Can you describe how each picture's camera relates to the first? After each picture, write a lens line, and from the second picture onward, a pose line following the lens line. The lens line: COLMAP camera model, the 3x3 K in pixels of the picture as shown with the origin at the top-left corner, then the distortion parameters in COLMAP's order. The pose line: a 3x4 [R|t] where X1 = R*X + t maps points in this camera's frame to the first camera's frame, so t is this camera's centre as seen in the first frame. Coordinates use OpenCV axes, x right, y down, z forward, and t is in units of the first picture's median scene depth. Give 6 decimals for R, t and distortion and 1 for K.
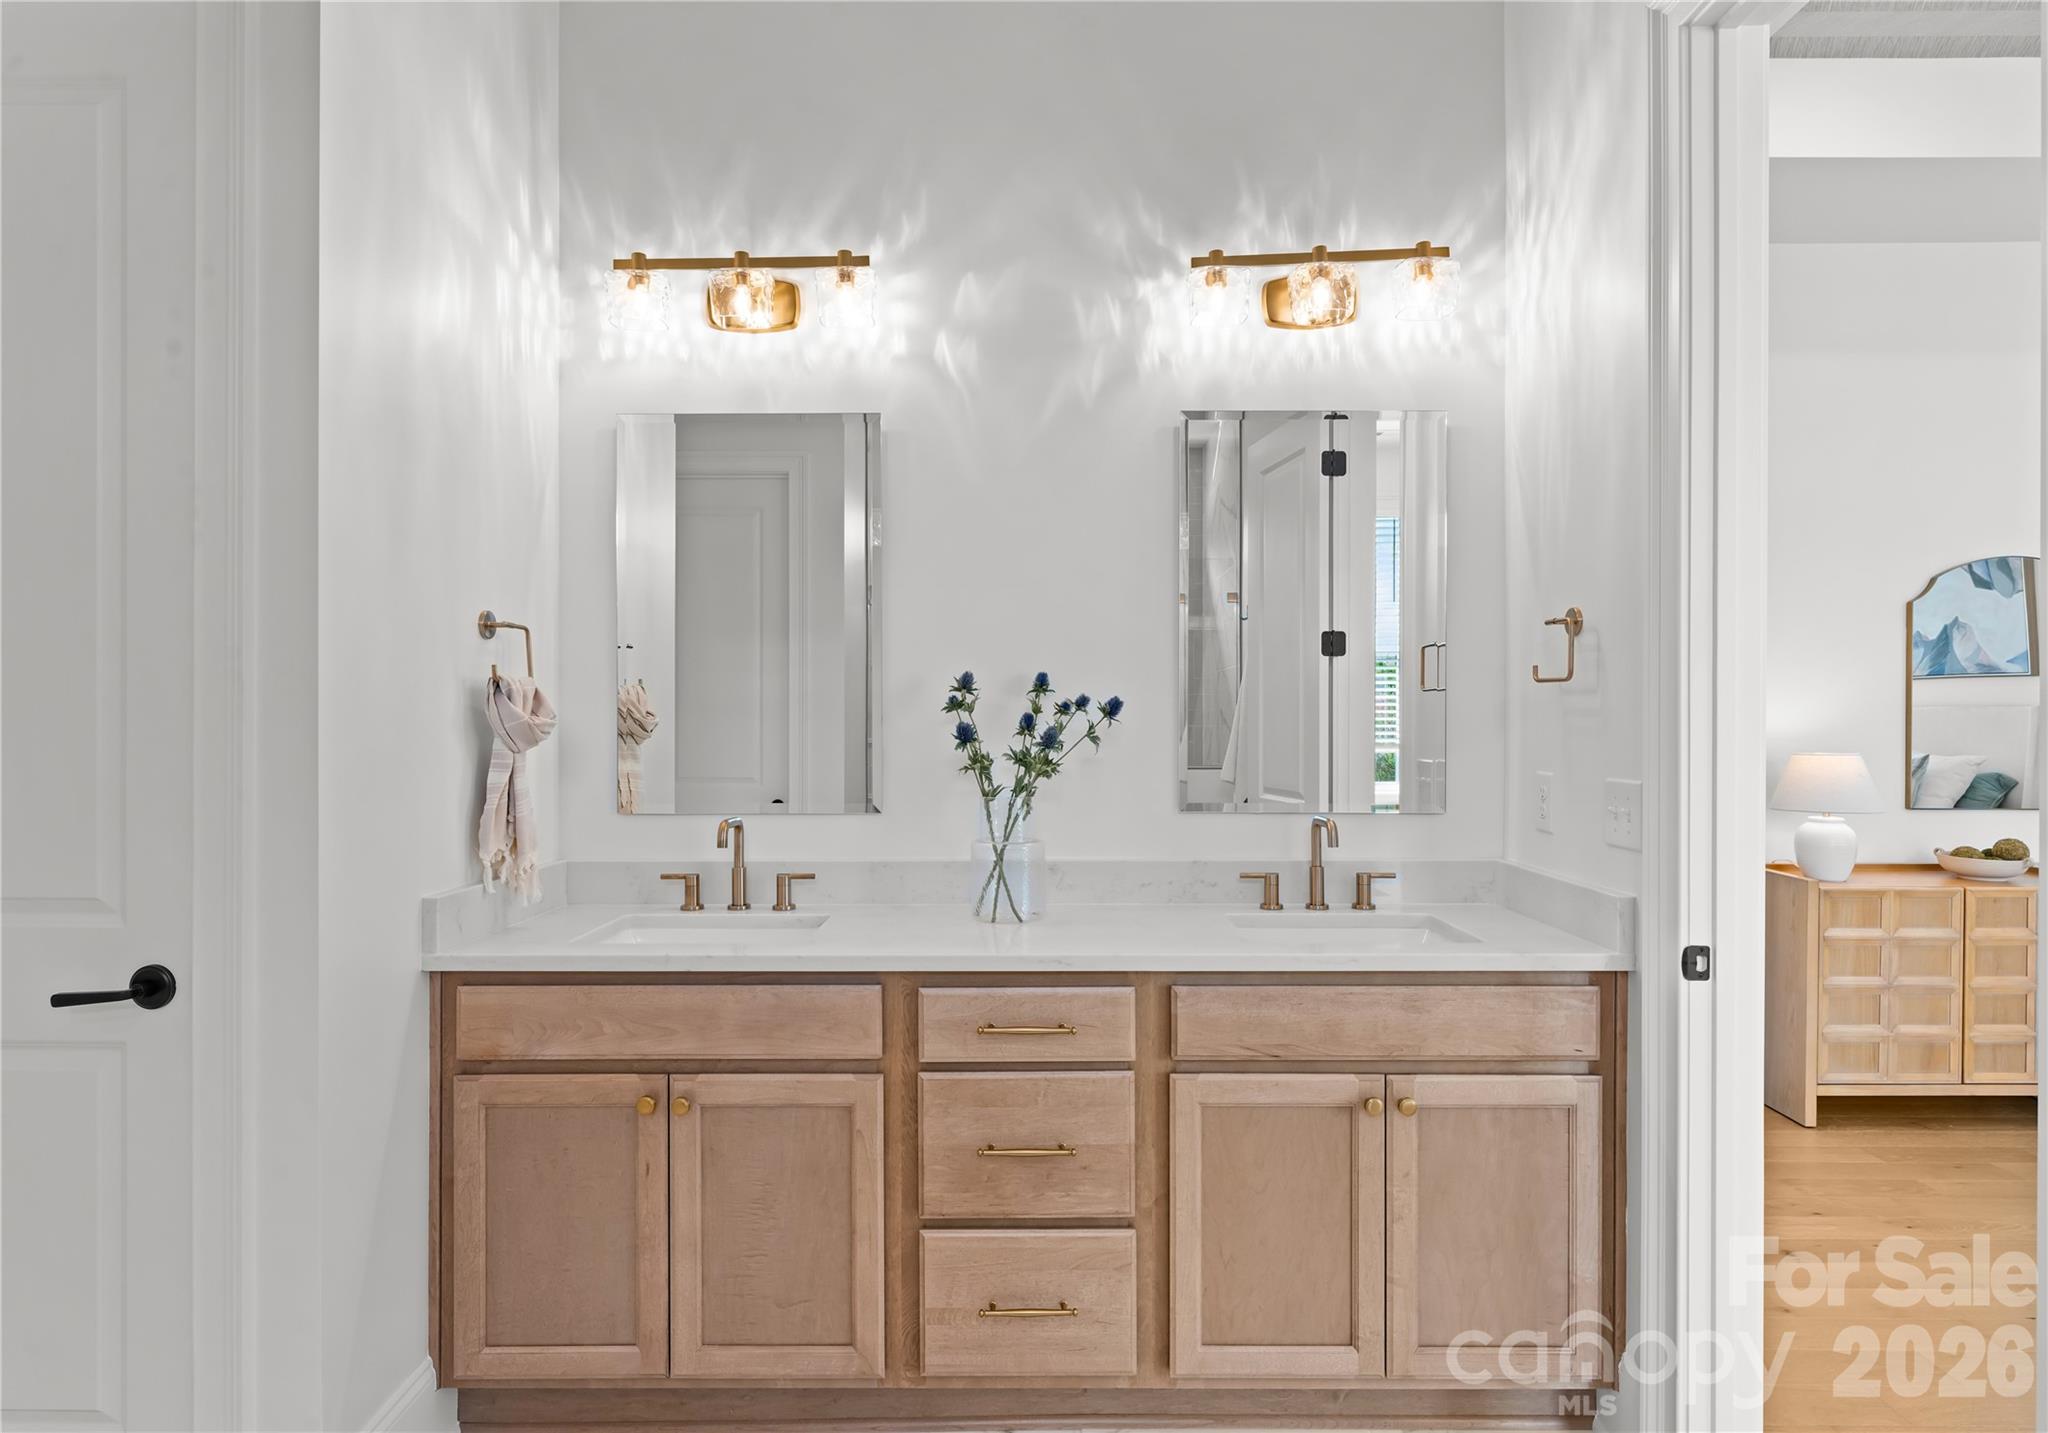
lens RADIAL K [[1141.4, 0, 1020.5], [0, 1141.4, 715.5], [0, 0, 1]] dist [-0.000830, -0.000700]
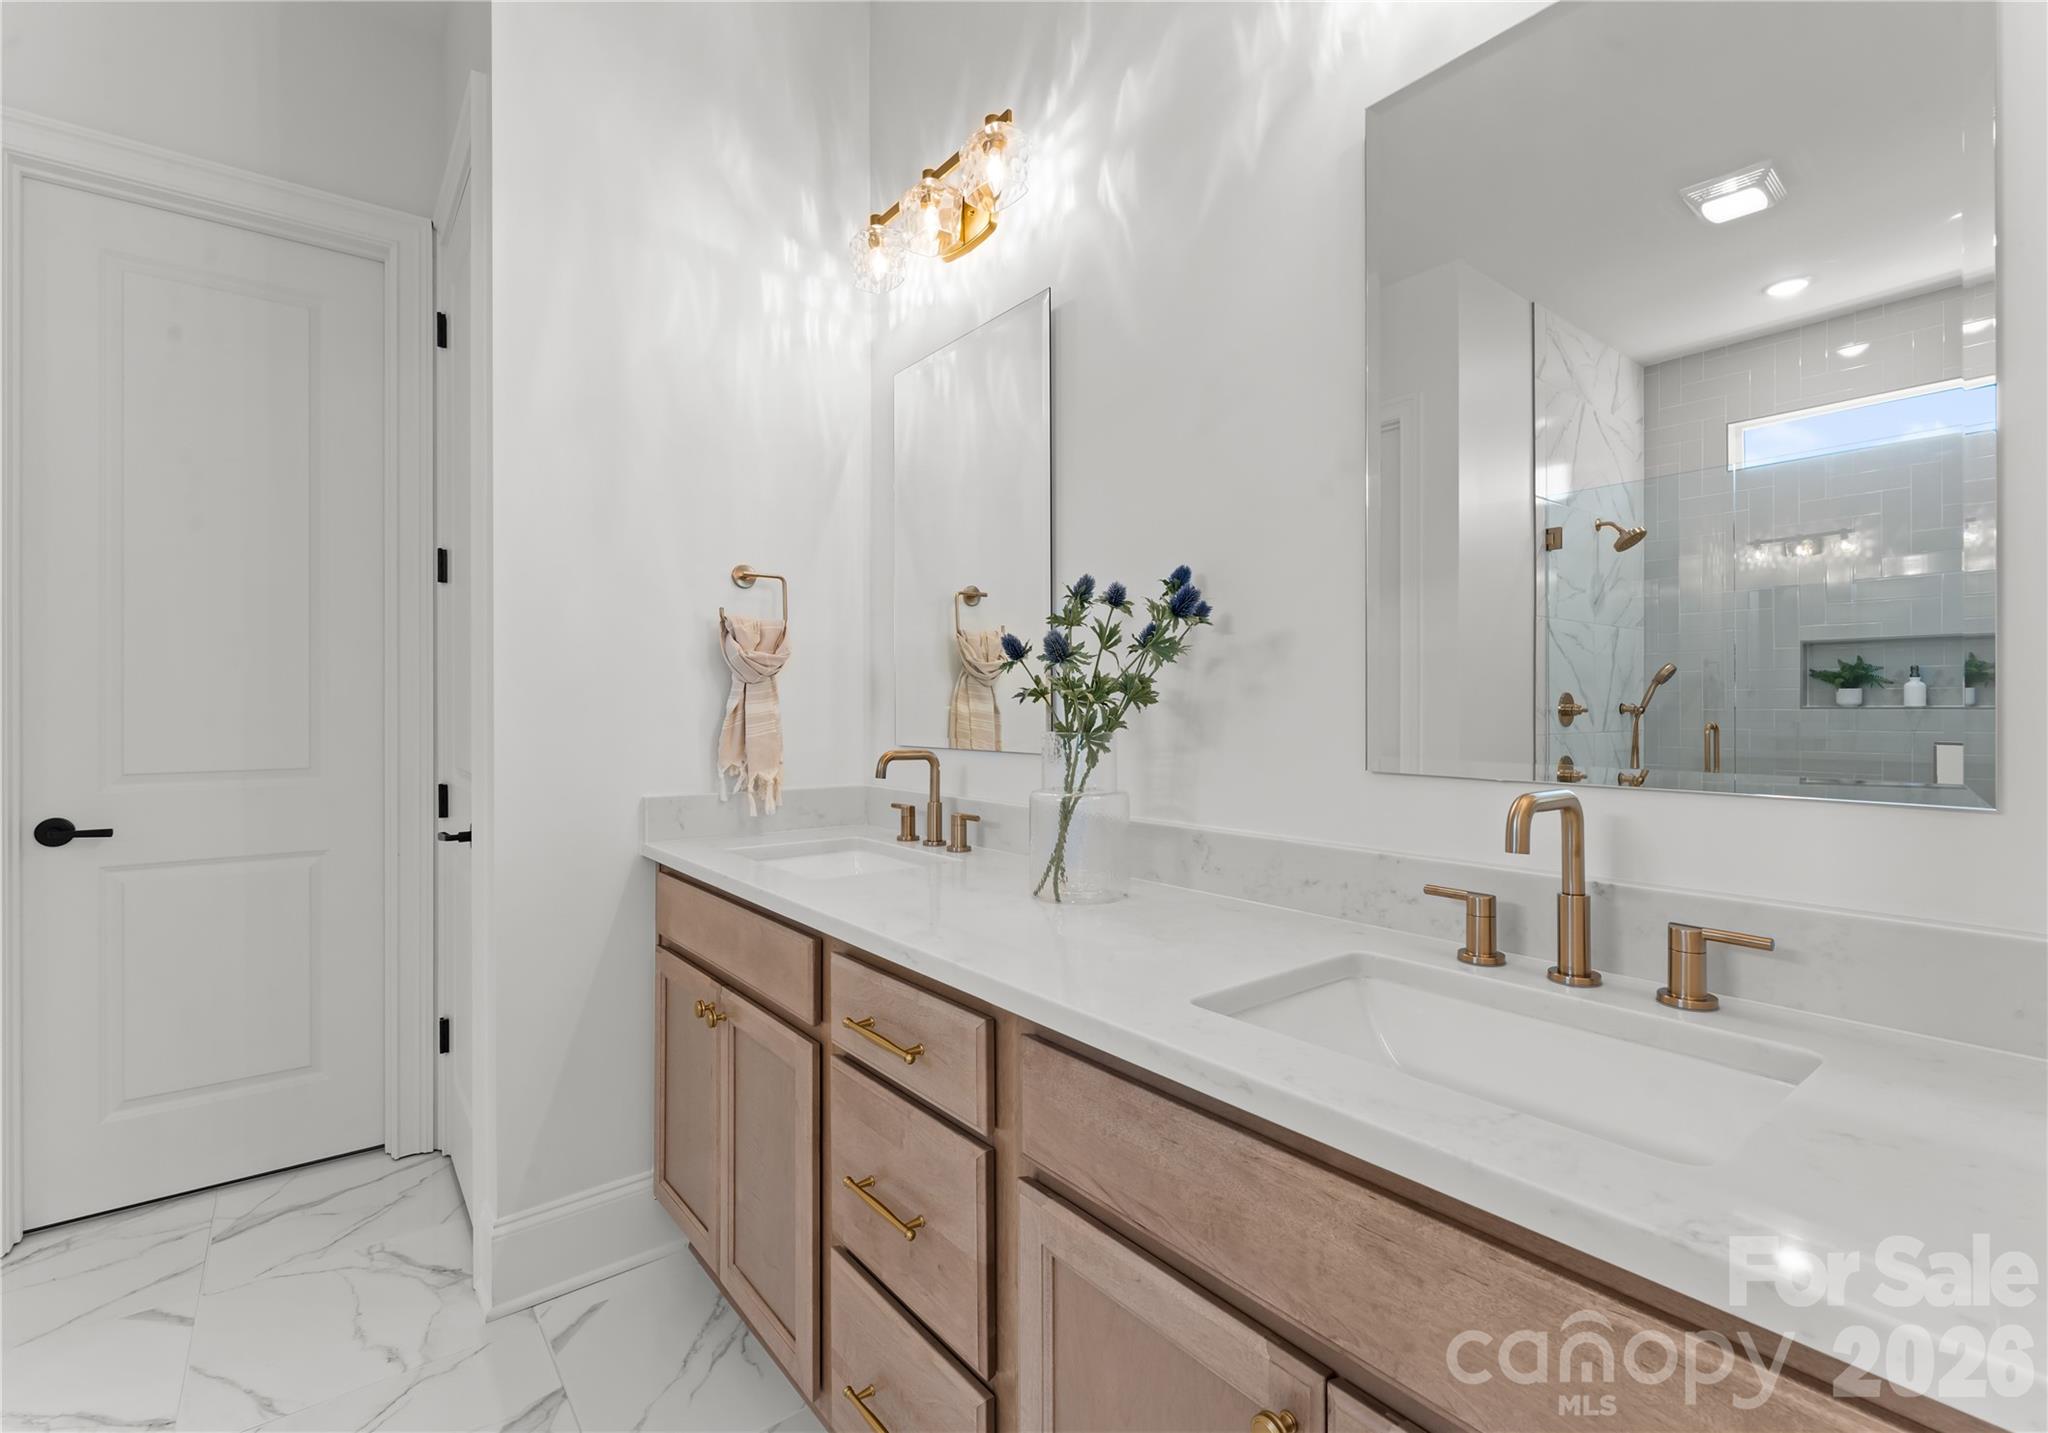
lens RADIAL K [[934.7, 0, 960.2], [0, 934.7, 702.0], [0, 0, 1]] dist [-0.005107, -0.002169]
pose [[0.613941, -0.002291, -0.789348, 0.413328], [0.001045, 0.999997, -0.002090, 0.050698], [0.789351, 0.000458, 0.613942, 0.550174]]
